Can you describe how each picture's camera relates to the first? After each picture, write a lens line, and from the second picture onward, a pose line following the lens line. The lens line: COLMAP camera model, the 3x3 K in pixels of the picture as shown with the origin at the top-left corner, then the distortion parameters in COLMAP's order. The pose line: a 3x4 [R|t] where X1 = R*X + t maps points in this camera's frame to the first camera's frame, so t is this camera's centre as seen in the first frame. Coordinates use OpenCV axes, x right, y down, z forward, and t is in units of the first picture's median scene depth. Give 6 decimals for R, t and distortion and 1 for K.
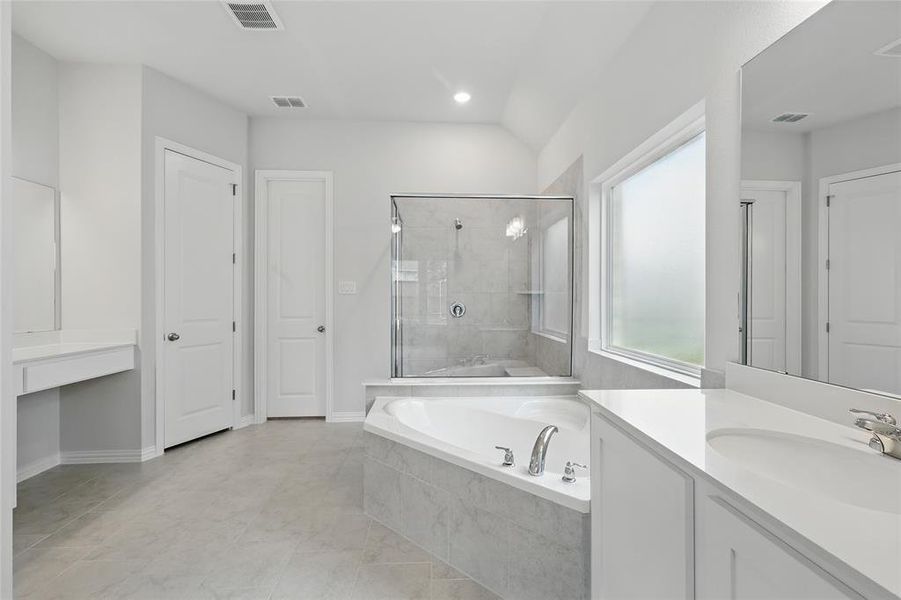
lens RADIAL K [[407.3, 0, 448.6], [0, 407.3, 303.8], [0, 0, 1]] dist [0.007273, -0.002004]
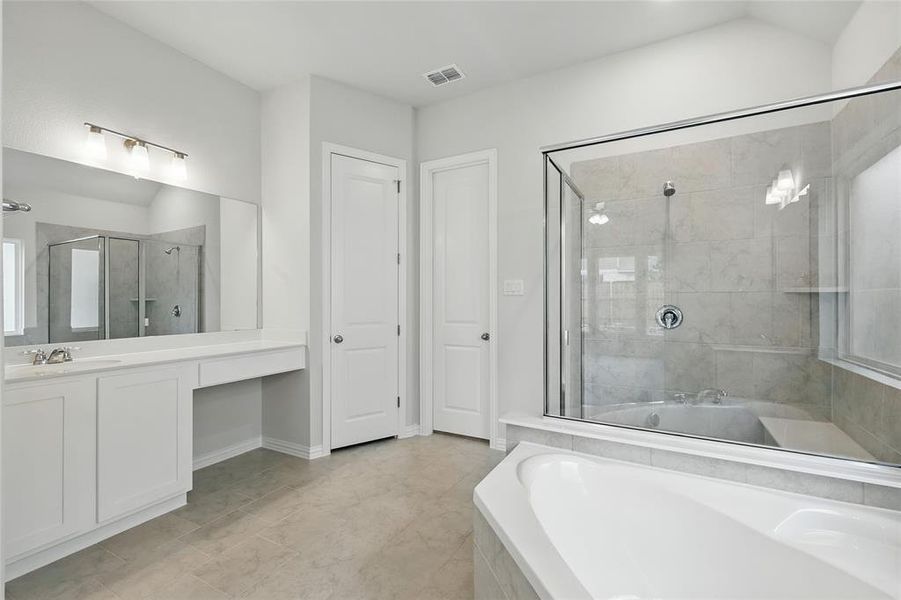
lens RADIAL K [[393.7, 0, 450.4], [0, 393.7, 301.4], [0, 0, 1]] dist [0.006841, -0.001521]
pose [[0.852013, 0.000798, -0.523519, 0.060675], [-0.005919, 0.999950, -0.008110, -0.004991], [0.523487, 0.010009, 0.851975, 0.285122]]
